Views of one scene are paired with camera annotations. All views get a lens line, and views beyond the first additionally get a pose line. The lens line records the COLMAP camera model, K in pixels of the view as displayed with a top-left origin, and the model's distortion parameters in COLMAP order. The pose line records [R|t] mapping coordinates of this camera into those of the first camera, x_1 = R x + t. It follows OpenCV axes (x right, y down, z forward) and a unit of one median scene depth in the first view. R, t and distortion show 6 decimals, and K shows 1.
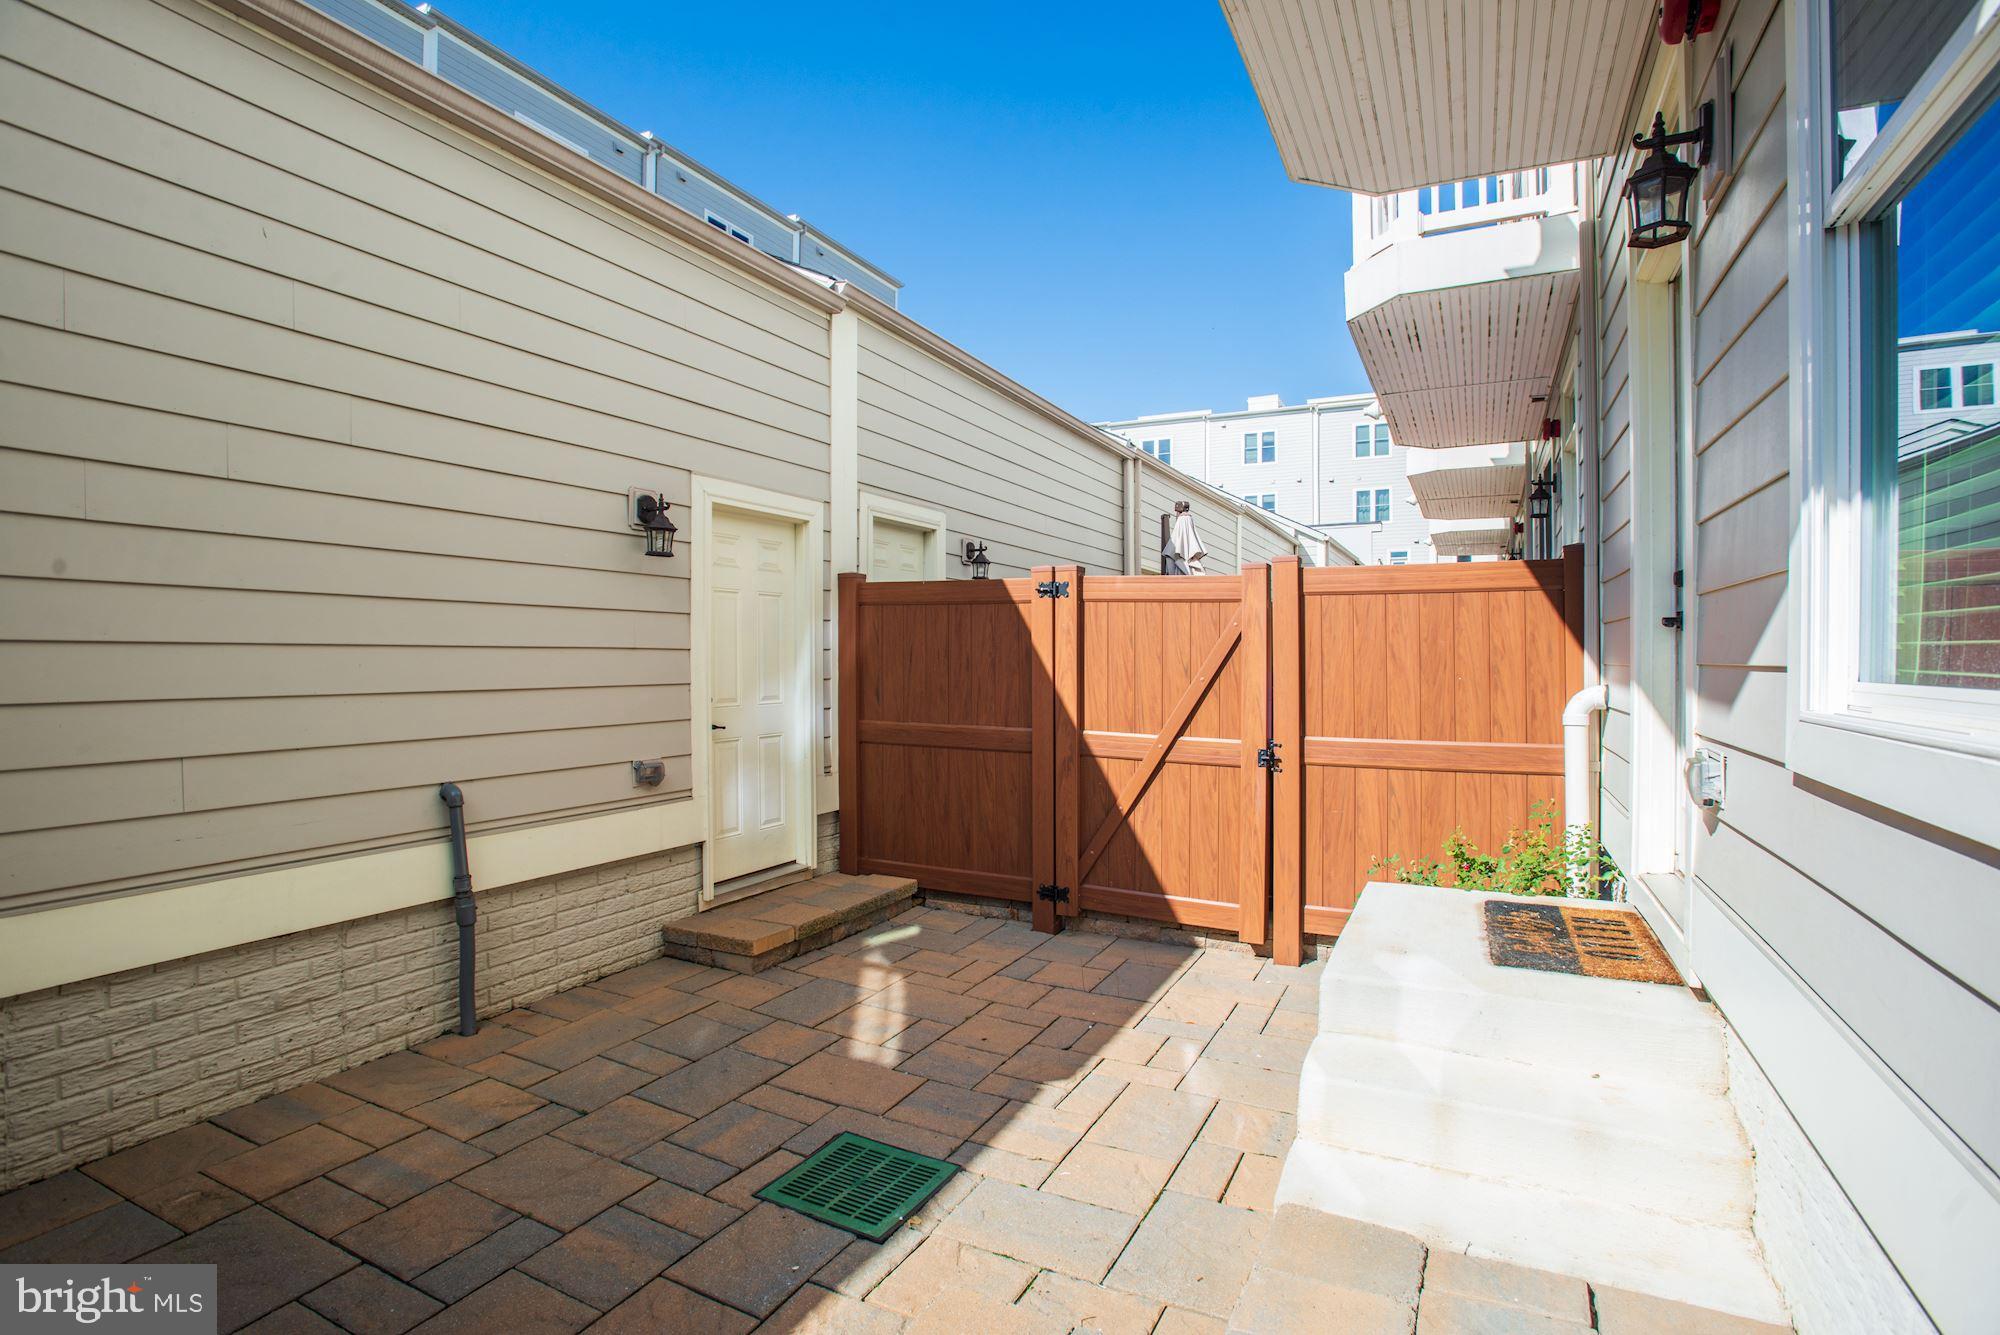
lens RADIAL K [[952.3, 0, 988.4], [0, 952.3, 665.9], [0, 0, 1]] dist [-0.083260, 0.031668]
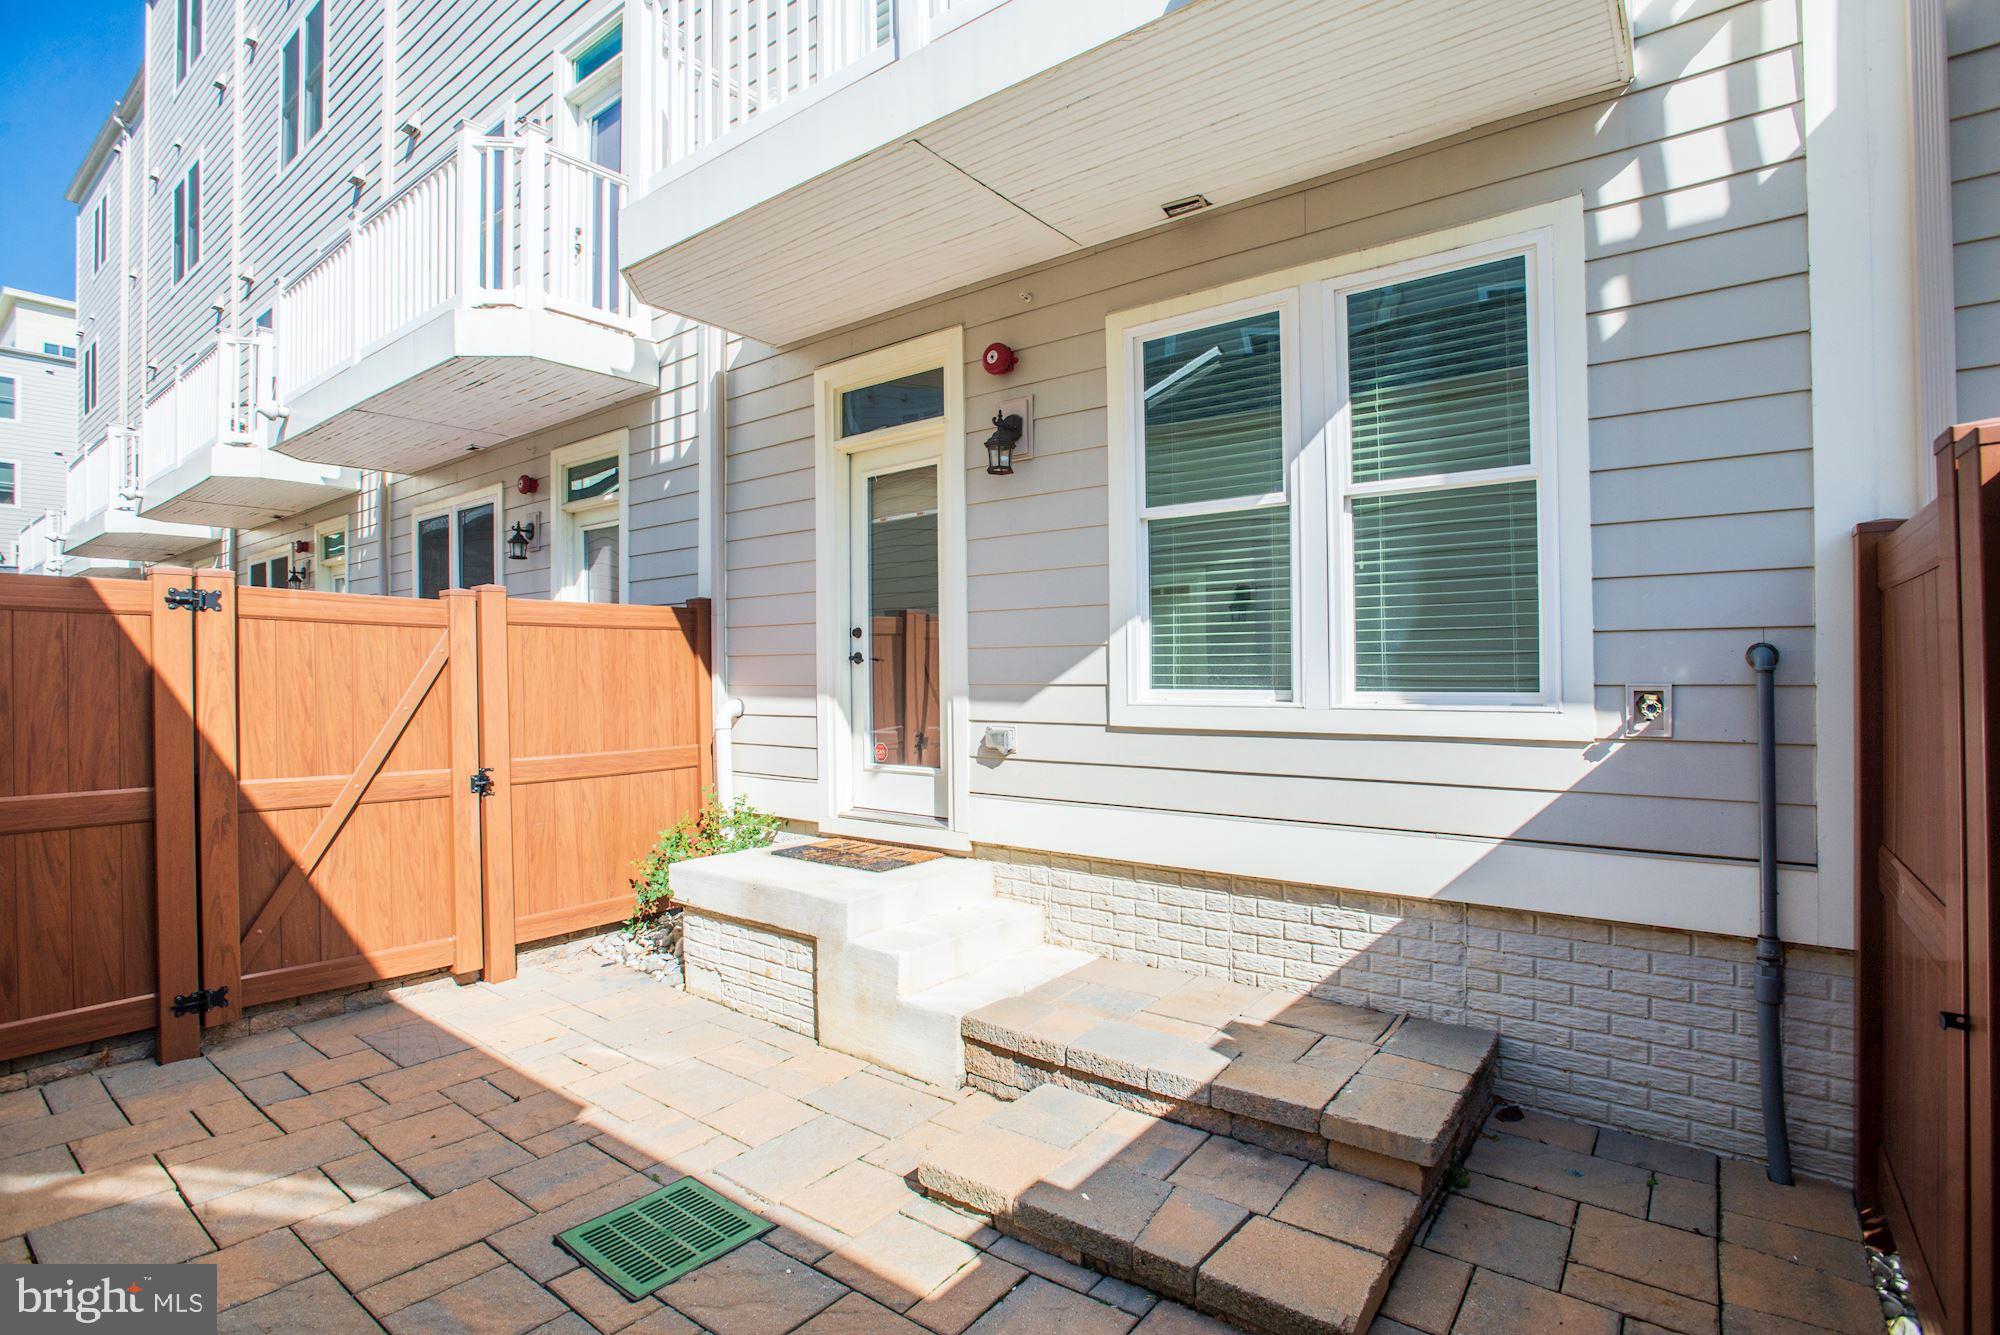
lens RADIAL K [[952.3, 0, 988.4], [0, 952.3, 665.9], [0, 0, 1]] dist [-0.083260, 0.031668]
pose [[0.193980, 0.000230, 0.981005, -0.570755], [0.015007, 0.999882, -0.003202, -0.017224], [-0.980891, 0.015343, 0.193954, 0.264754]]
